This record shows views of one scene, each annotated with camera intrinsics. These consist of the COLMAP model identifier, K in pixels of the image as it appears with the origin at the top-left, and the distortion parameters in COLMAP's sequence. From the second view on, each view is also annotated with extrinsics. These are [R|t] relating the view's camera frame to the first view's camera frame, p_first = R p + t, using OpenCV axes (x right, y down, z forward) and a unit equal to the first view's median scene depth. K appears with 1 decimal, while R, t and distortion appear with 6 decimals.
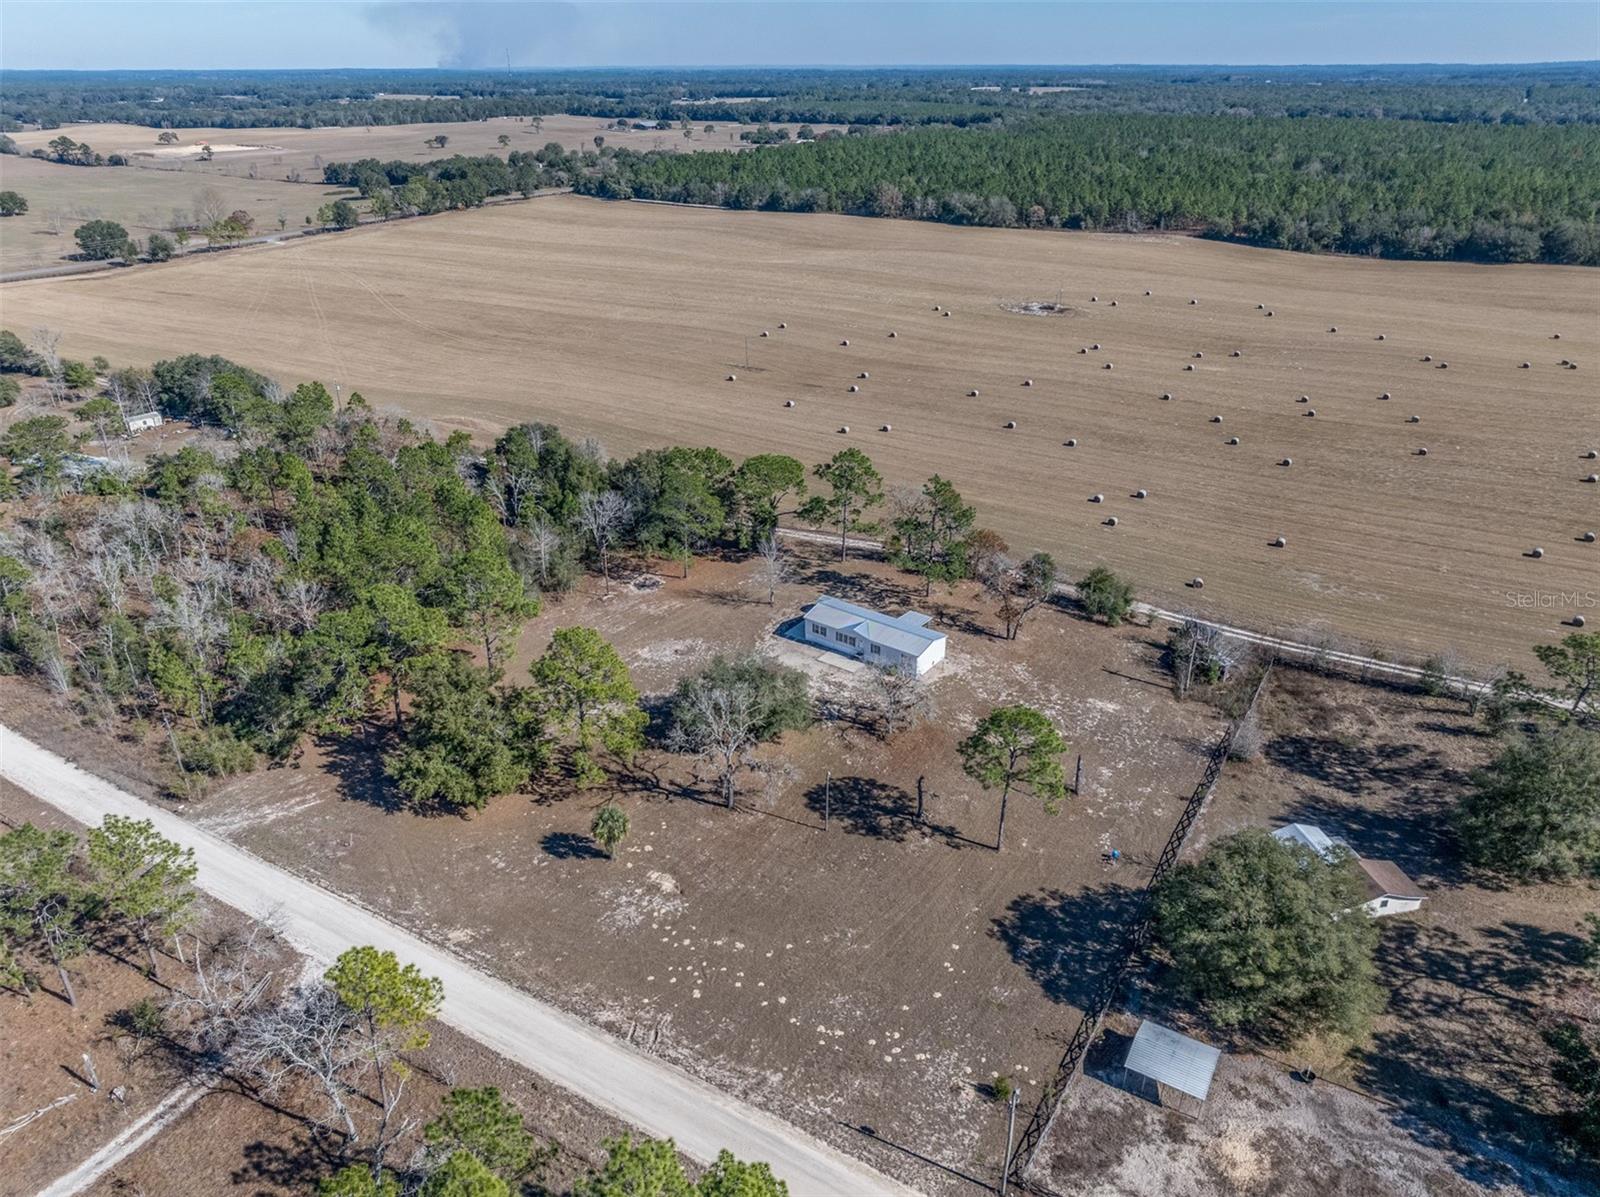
lens RADIAL K [[1120.1, 0, 807.6], [0, 1120.1, 588.5], [0, 0, 1]] dist [-0.016629, 0.000673]
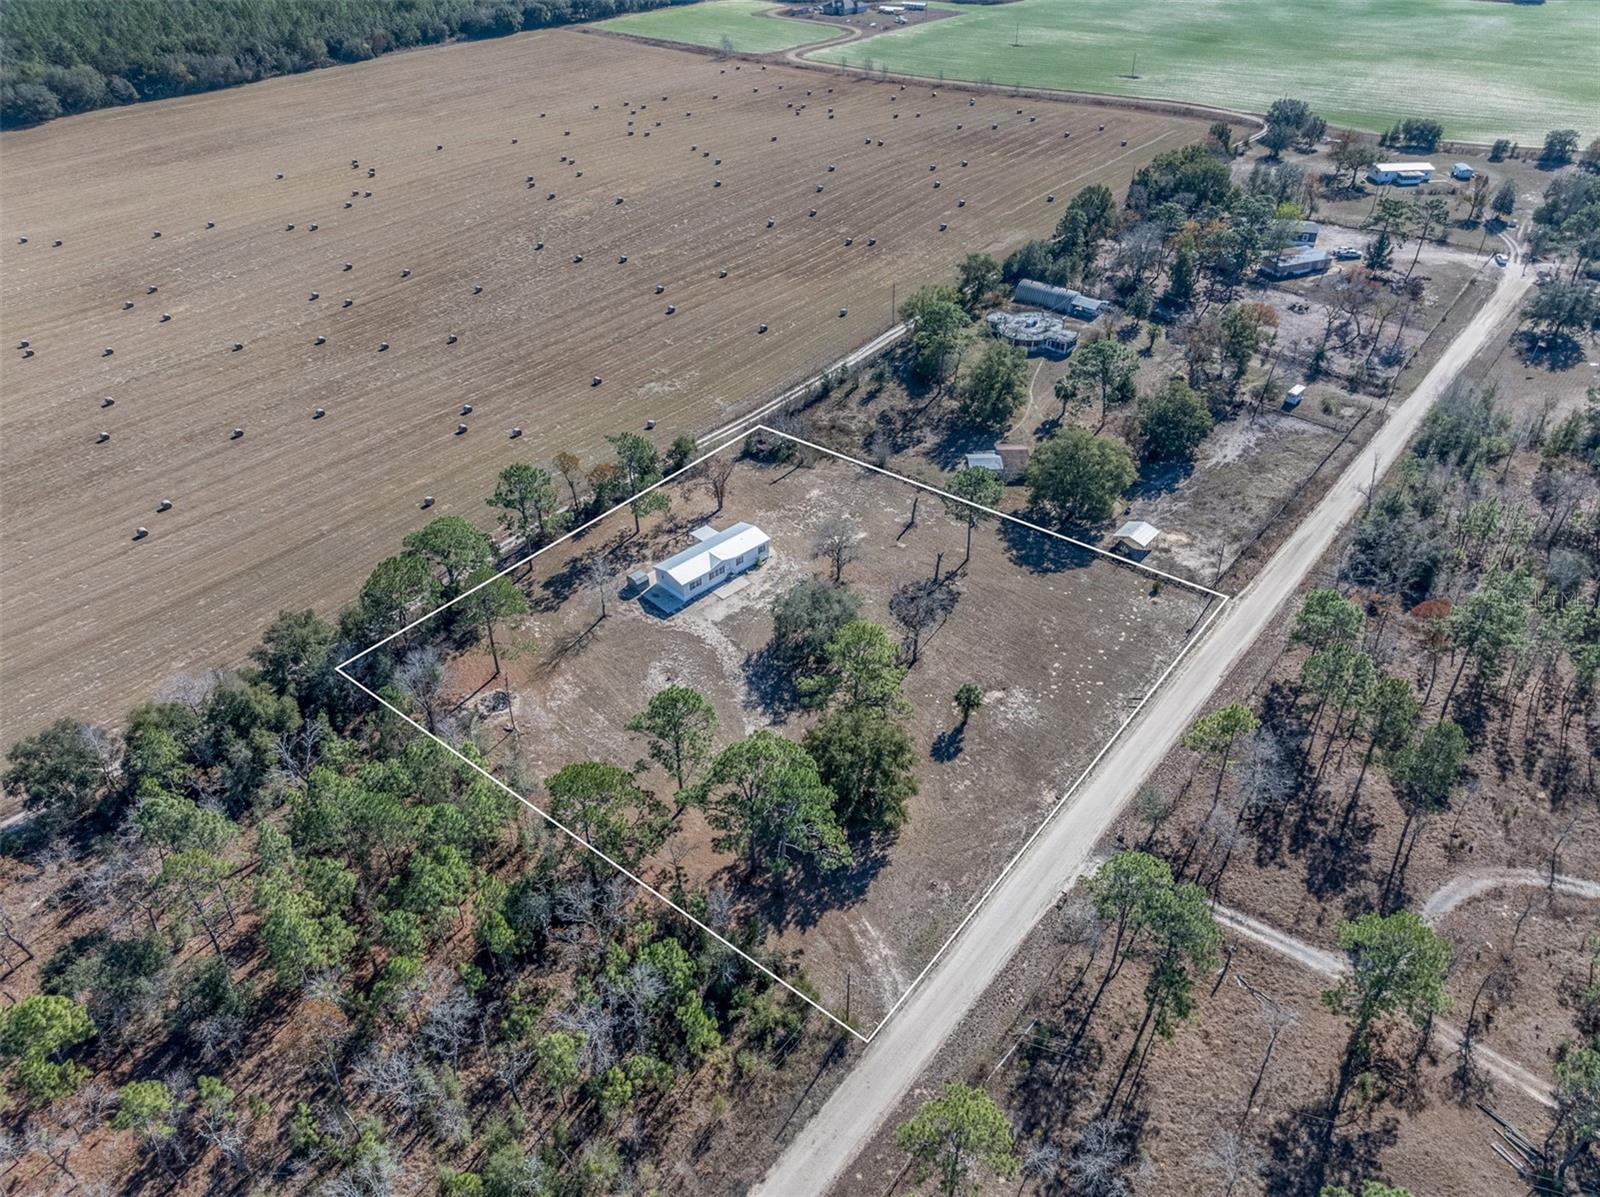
lens RADIAL K [[1120.1, 0, 807.6], [0, 1120.1, 588.5], [0, 0, 1]] dist [-0.016629, 0.000673]
pose [[0.140733, -0.574755, 0.806133, -0.831735], [0.427413, 0.769723, 0.474178, -0.419736], [-0.893035, 0.277819, 0.353983, 0.450496]]
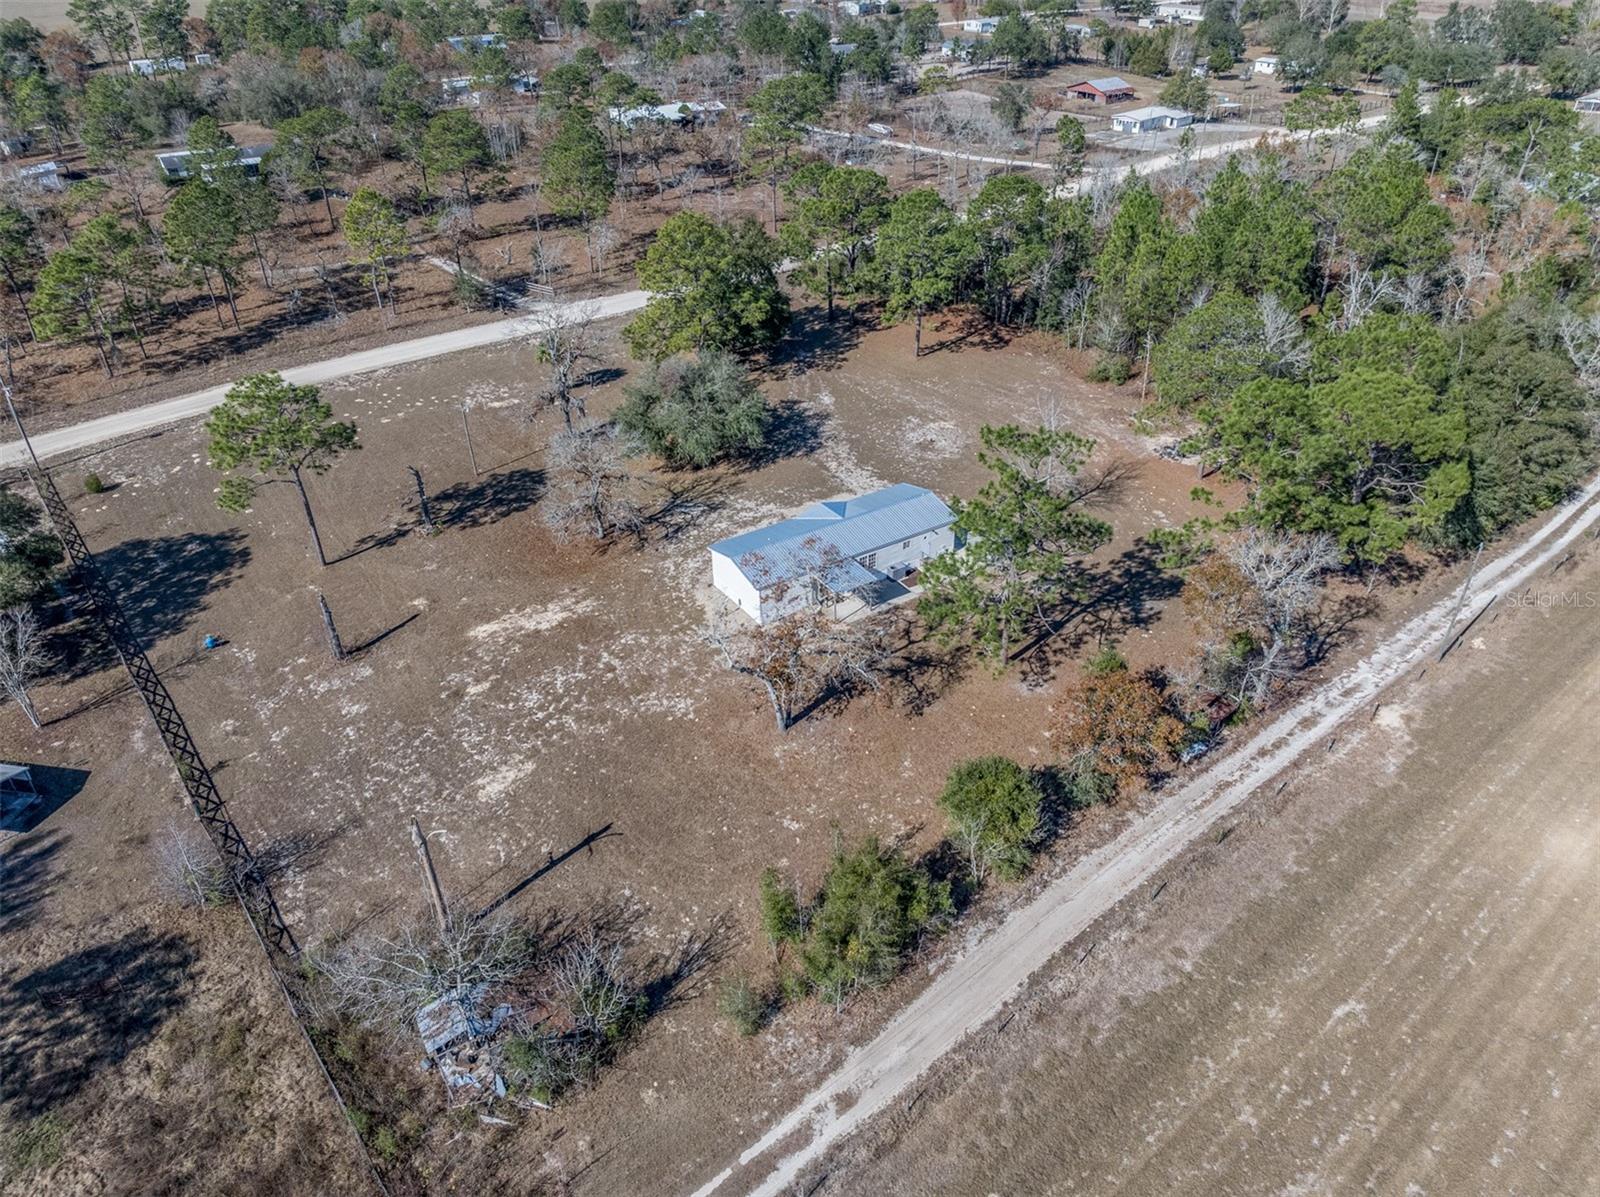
lens RADIAL K [[1120.1, 0, 807.6], [0, 1120.1, 588.5], [0, 0, 1]] dist [-0.016629, 0.000673]
pose [[-0.334449, 0.514219, -0.789761, 0.485864], [-0.395193, 0.684253, 0.612879, -0.267163], [0.855550, 0.517085, -0.025632, 0.925049]]
